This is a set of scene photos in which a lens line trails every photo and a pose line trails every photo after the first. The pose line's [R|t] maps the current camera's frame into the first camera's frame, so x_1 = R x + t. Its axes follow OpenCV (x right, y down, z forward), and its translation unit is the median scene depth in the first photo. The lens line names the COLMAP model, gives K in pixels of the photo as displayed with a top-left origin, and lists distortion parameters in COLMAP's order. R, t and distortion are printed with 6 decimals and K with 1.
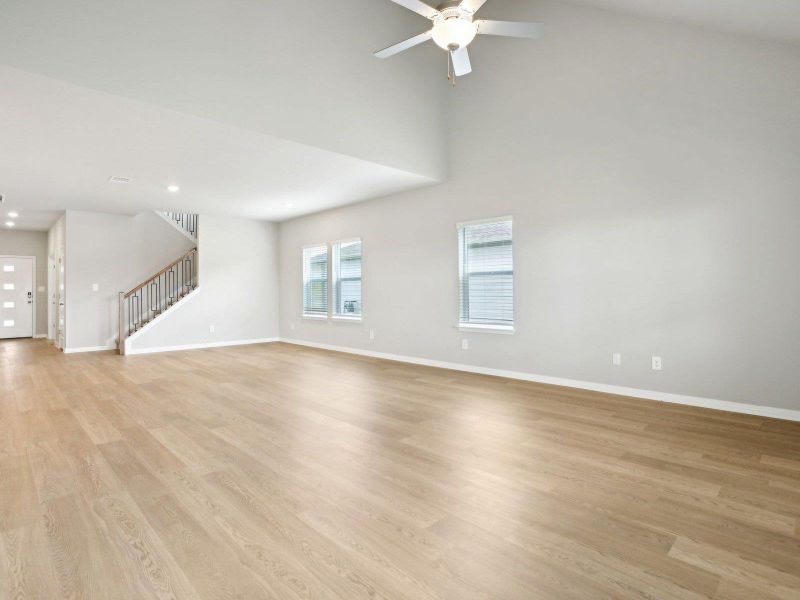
lens RADIAL K [[419.4, 0, 402.6], [0, 419.4, 293.7], [0, 0, 1]] dist [-0.037526, 0.007844]
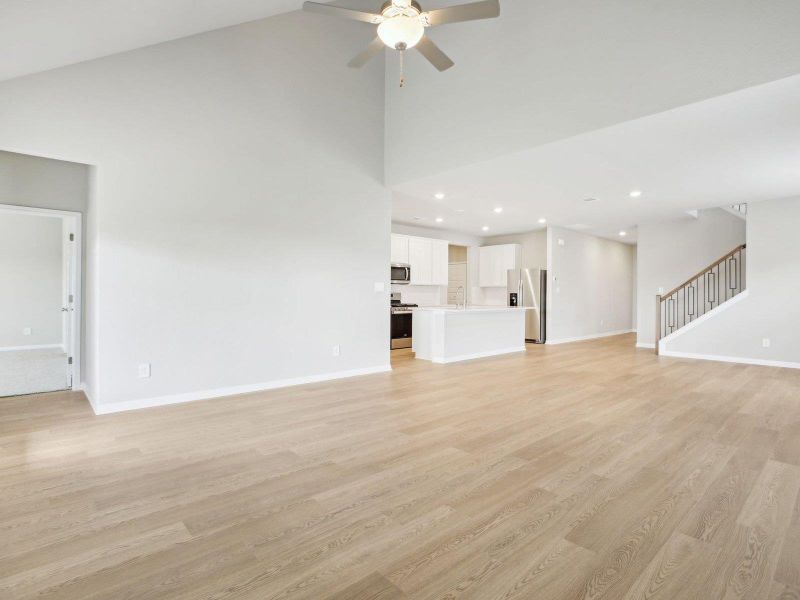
lens RADIAL K [[419.4, 0, 402.4], [0, 419.4, 297.5], [0, 0, 1]] dist [-0.037526, 0.007844]
pose [[-0.052539, 0.008037, -0.998587, 0.435695], [-0.001121, 0.999967, 0.008107, -0.006466], [0.998618, 0.001545, -0.052528, 0.410298]]
